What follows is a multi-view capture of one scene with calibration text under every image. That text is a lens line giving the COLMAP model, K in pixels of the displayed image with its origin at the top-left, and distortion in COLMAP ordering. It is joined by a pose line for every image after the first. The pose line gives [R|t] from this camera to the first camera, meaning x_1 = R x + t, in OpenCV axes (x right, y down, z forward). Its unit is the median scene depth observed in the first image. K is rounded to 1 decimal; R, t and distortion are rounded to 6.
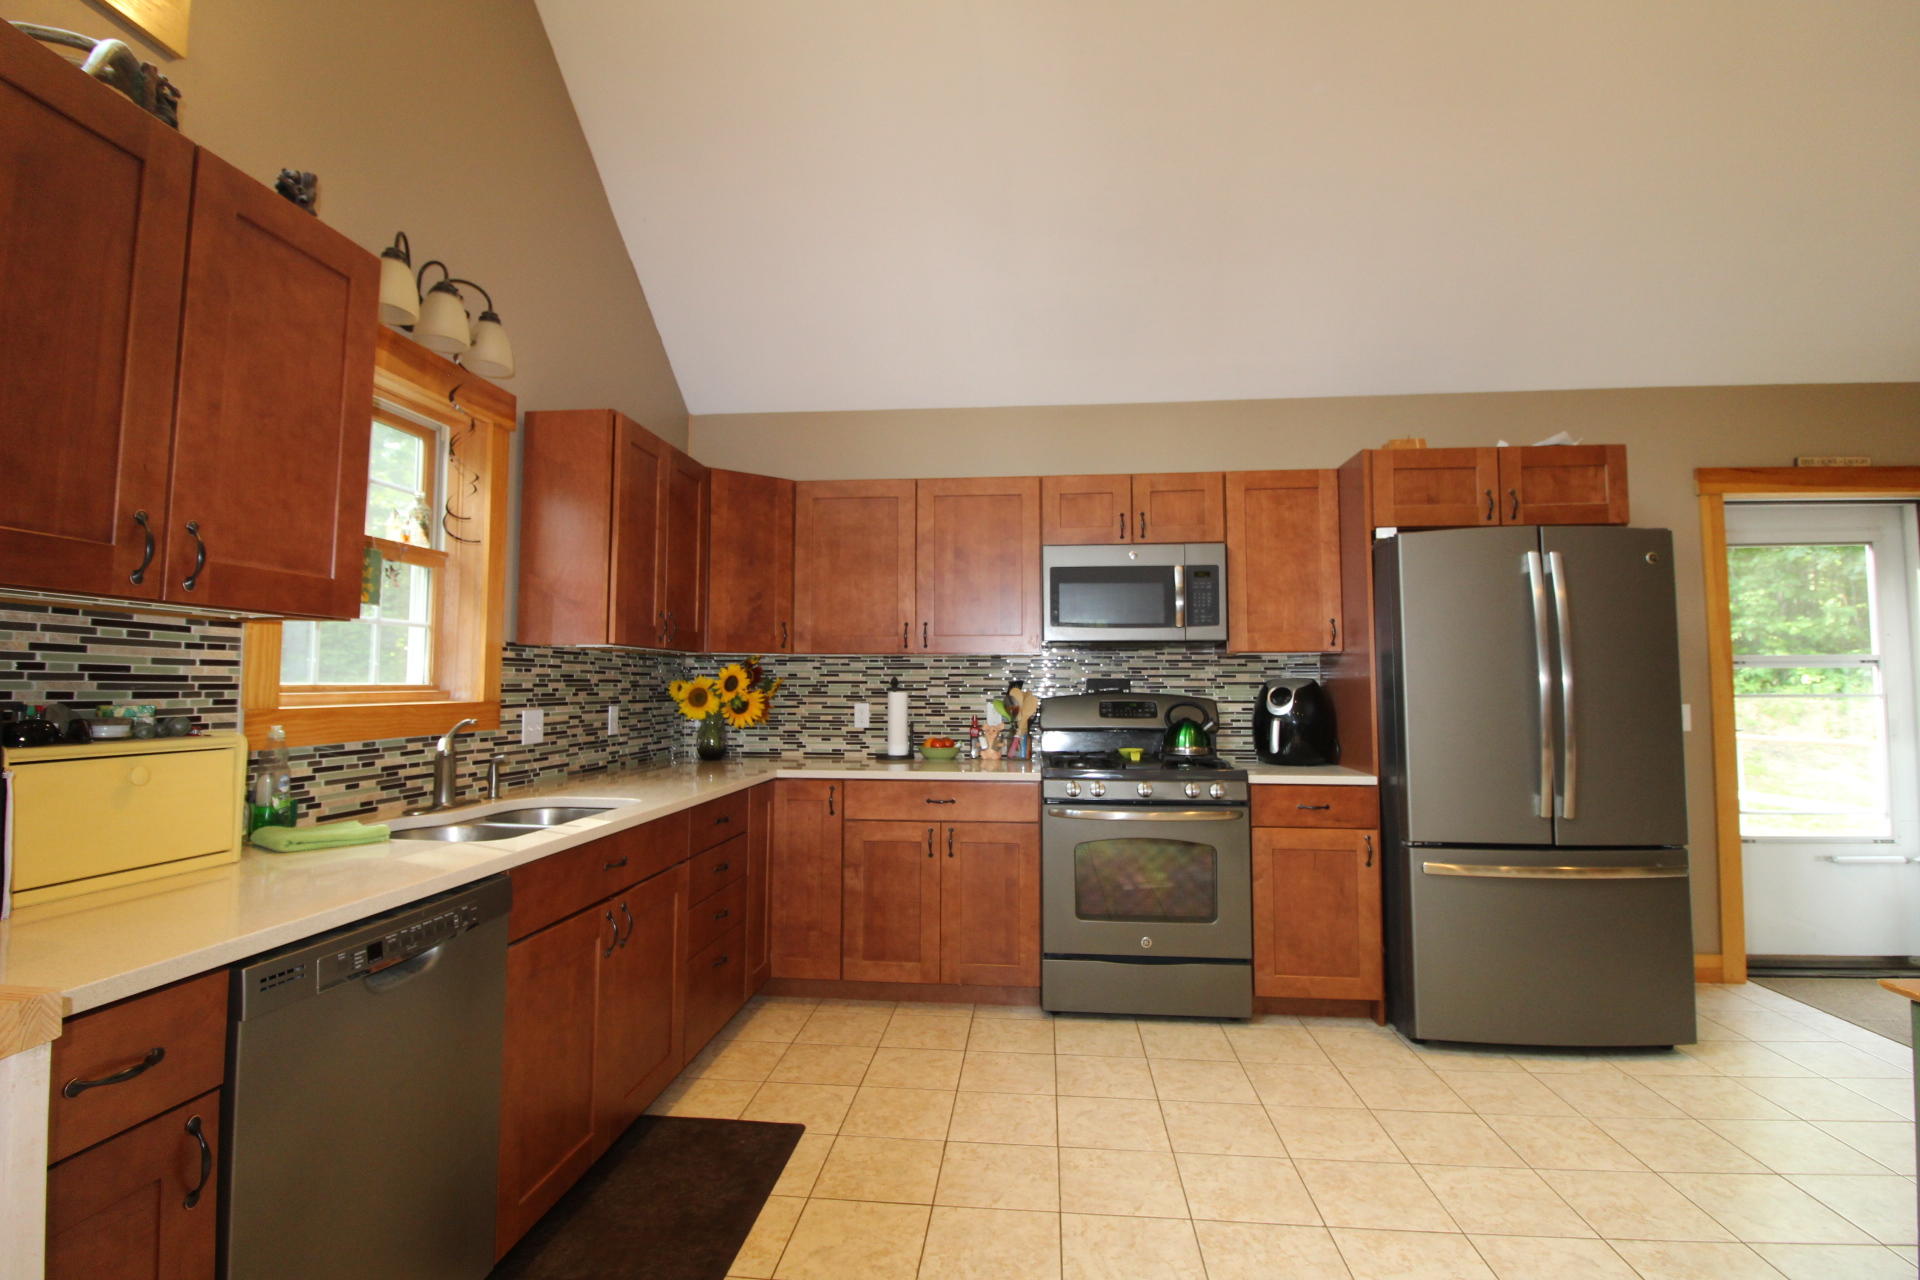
lens RADIAL K [[886.0, 0, 955.0], [0, 886.0, 630.3], [0, 0, 1]] dist [-0.001032, -0.013033]
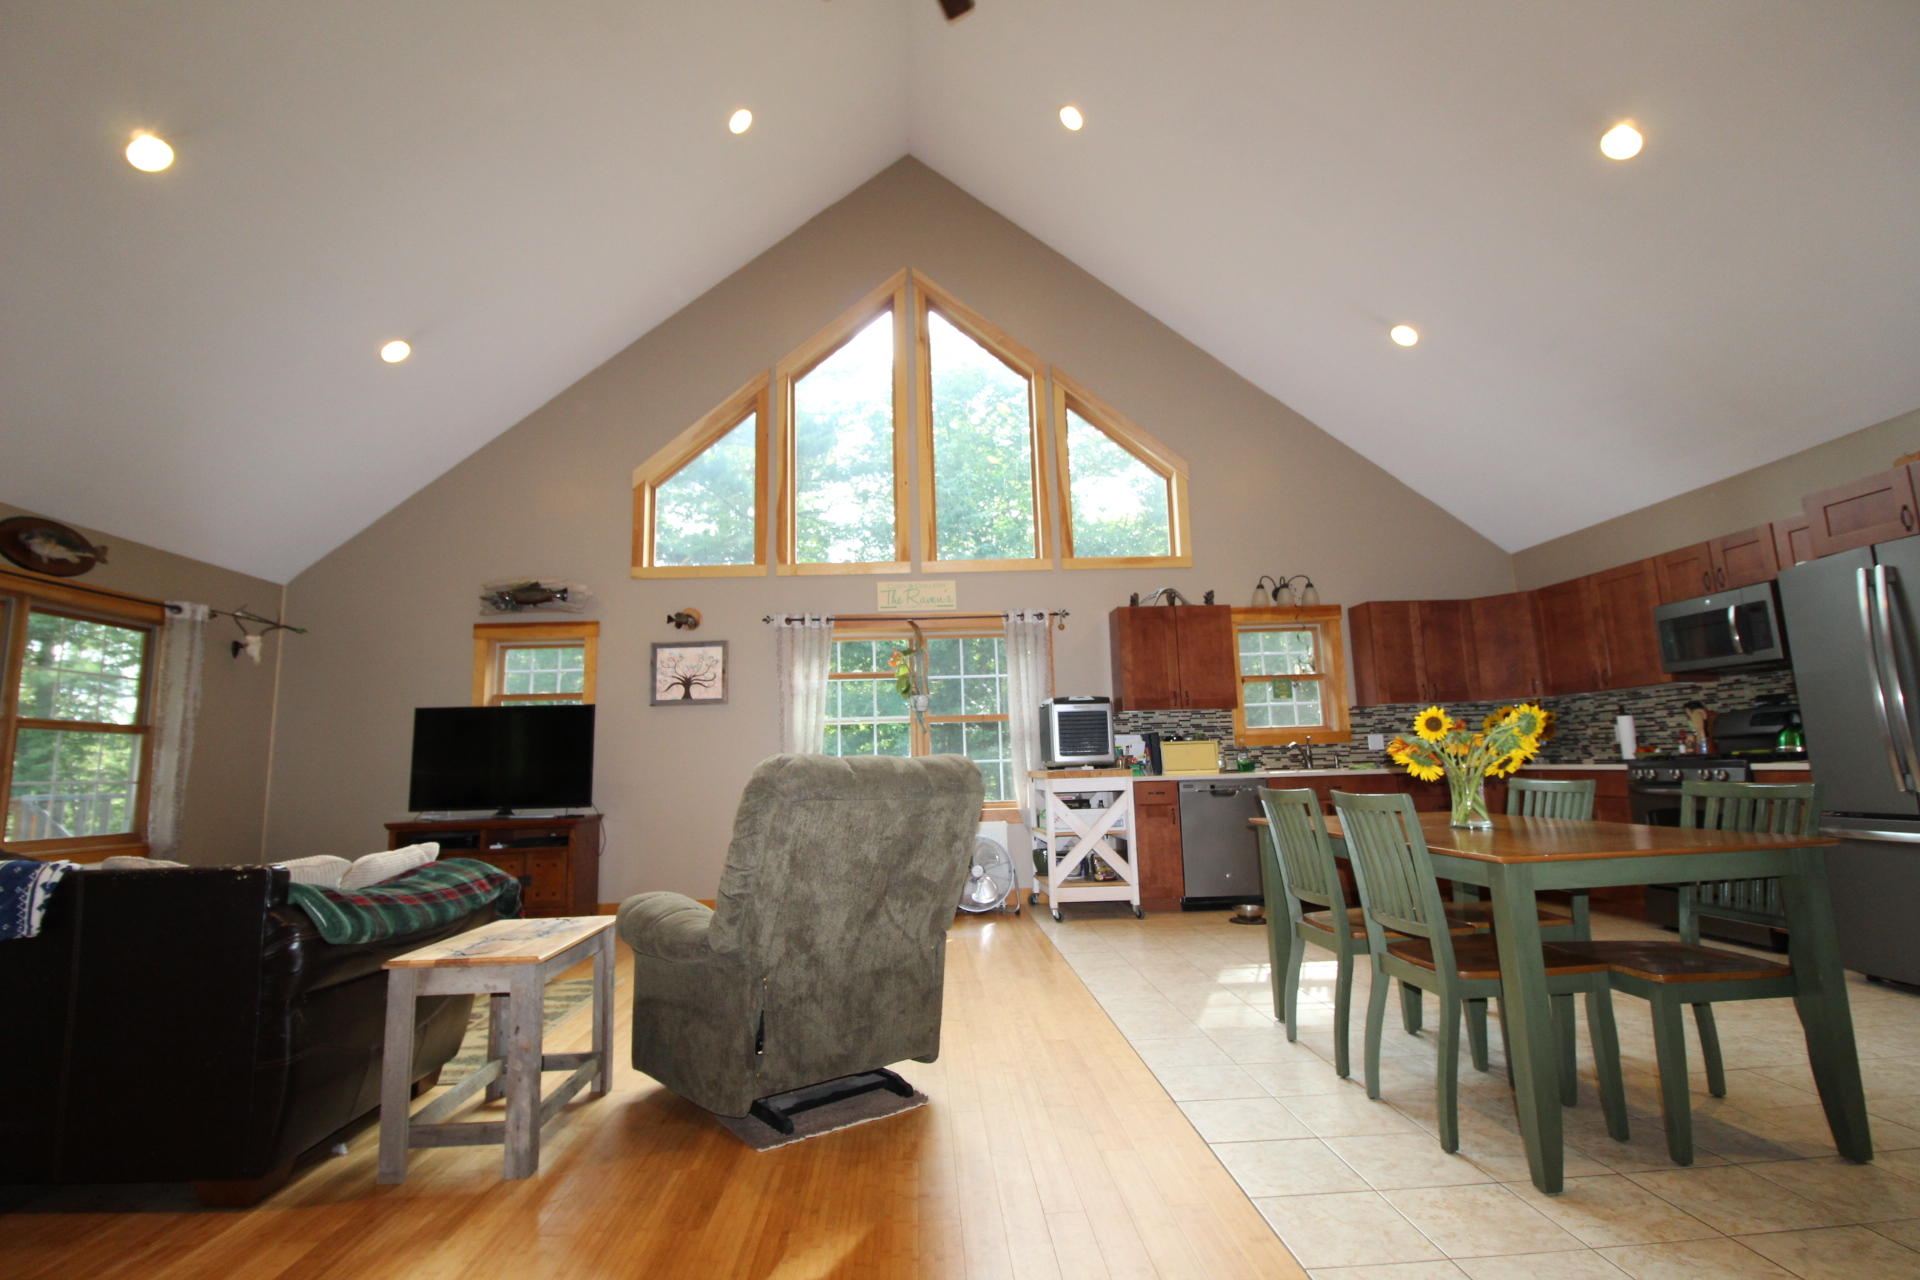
lens RADIAL K [[886.0, 0, 955.0], [0, 886.0, 630.3], [0, 0, 1]] dist [-0.001032, -0.013033]
pose [[0.150873, -0.154600, -0.976389, 1.337124], [0.089468, 0.985777, -0.142262, 0.042993], [0.984496, -0.065892, 0.162559, -0.342943]]
